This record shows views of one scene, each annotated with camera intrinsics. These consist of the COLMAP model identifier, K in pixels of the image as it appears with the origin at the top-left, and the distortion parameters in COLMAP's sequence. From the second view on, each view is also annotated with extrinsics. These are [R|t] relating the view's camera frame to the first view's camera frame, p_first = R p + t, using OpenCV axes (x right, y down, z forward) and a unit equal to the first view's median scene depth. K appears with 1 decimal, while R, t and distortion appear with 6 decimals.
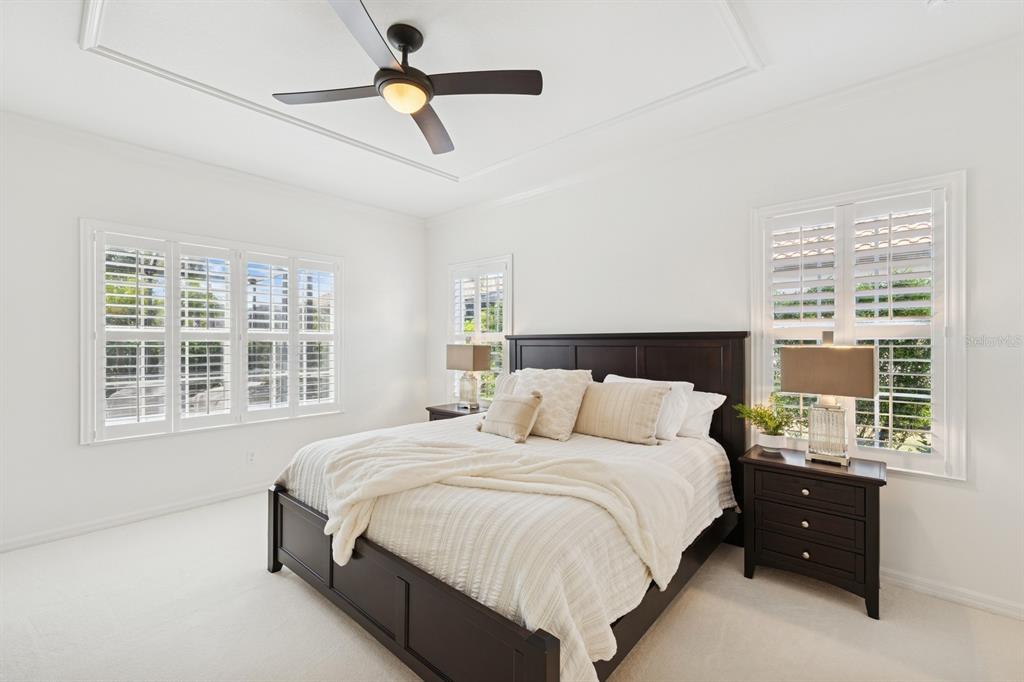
lens RADIAL K [[419.3, 0, 546.2], [0, 419.3, 343.3], [0, 0, 1]] dist [0.001551, 0.000864]
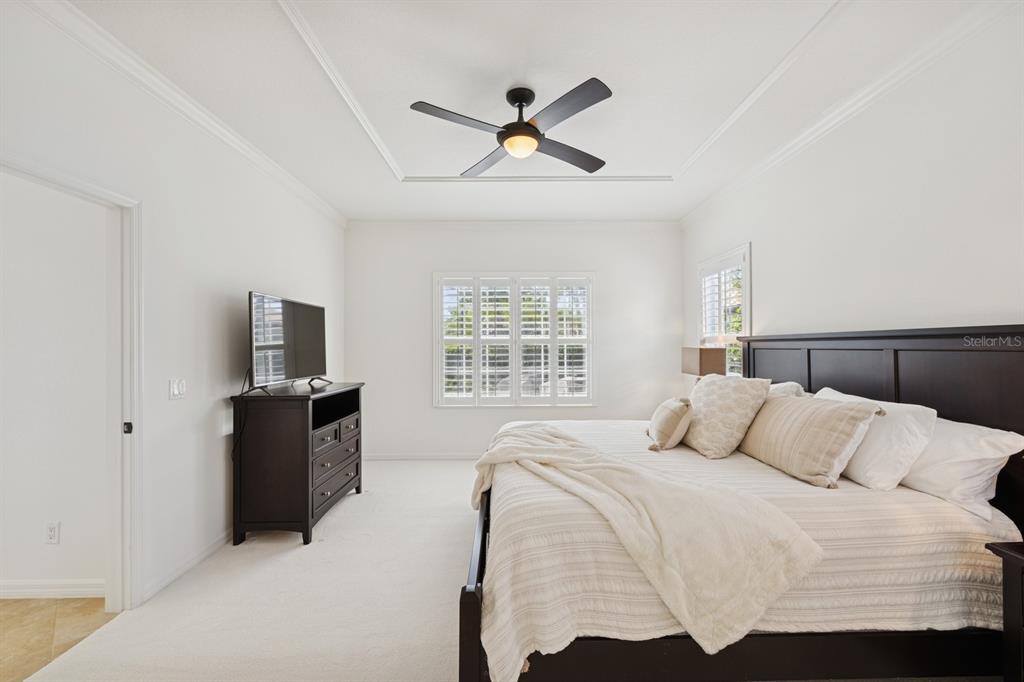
lens RADIAL K [[419.3, 0, 521.3], [0, 419.3, 342.6], [0, 0, 1]] dist [0.001551, 0.000864]
pose [[0.681444, -0.007717, -0.731830, 0.318152], [0.000826, 0.999952, -0.009775, 0.001655], [0.731870, 0.006056, 0.681417, 0.096255]]
